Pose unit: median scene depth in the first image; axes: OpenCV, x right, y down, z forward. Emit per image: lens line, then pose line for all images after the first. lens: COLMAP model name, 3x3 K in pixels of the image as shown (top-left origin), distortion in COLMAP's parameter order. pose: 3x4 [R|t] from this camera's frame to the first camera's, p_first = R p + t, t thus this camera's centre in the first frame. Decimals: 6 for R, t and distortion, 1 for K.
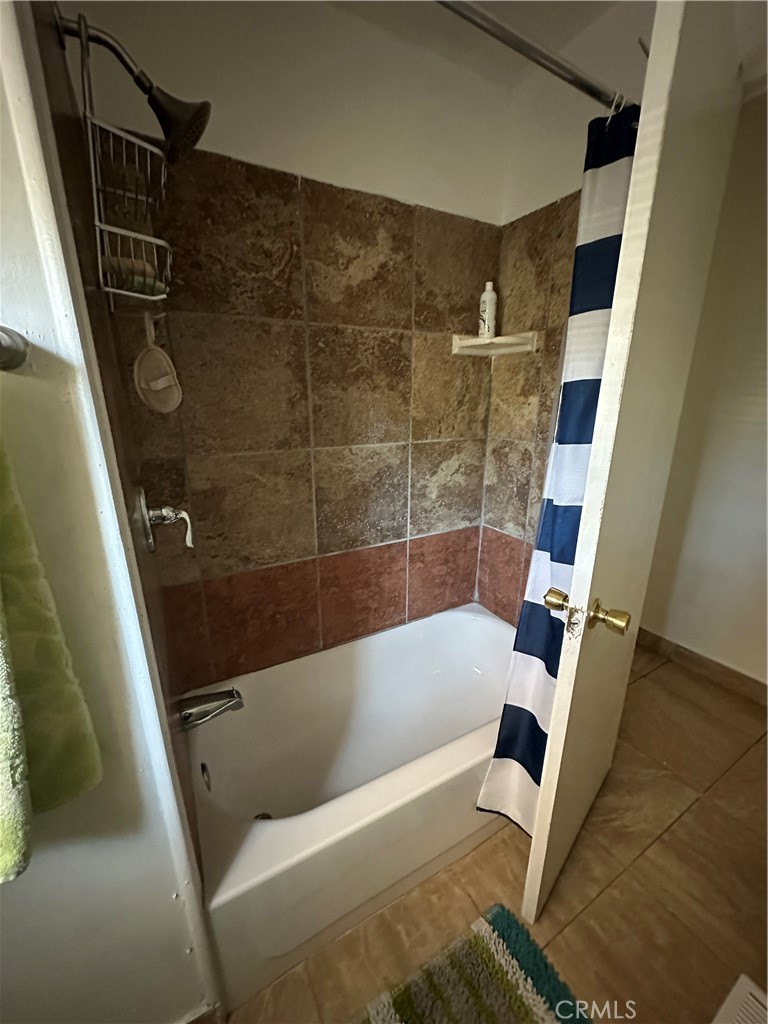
lens RADIAL K [[406.1, 0, 380.7], [0, 406.1, 513.0], [0, 0, 1]] dist [-0.007332, 0.001829]
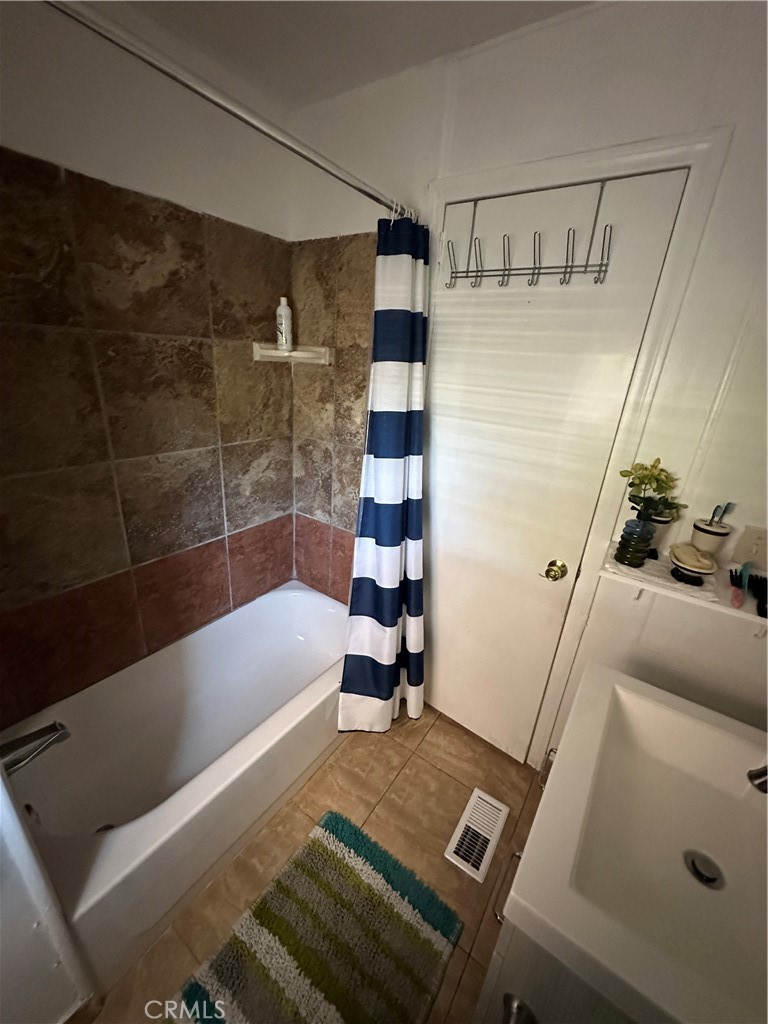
lens RADIAL K [[406.1, 0, 382.8], [0, 406.1, 512.5], [0, 0, 1]] dist [-0.007332, 0.001829]
pose [[0.897941, -0.098033, 0.429059, -0.016789], [0.053652, 0.991988, 0.114369, -0.112327], [-0.436834, -0.079677, 0.896007, -0.145487]]
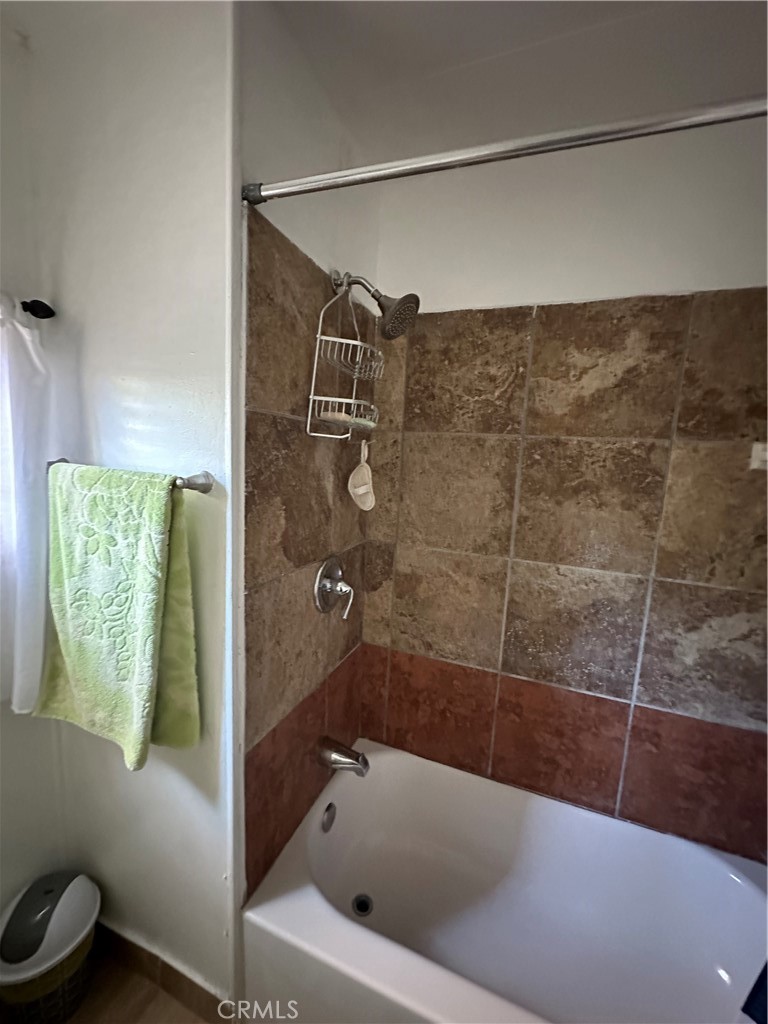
lens RADIAL K [[406.1, 0, 387.6], [0, 406.1, 512.5], [0, 0, 1]] dist [-0.007332, 0.001829]
pose [[0.640908, 0.137254, -0.755247, 0.347237], [-0.267482, 0.962152, -0.052131, -0.133783], [0.719507, 0.235427, 0.653364, 0.138424]]
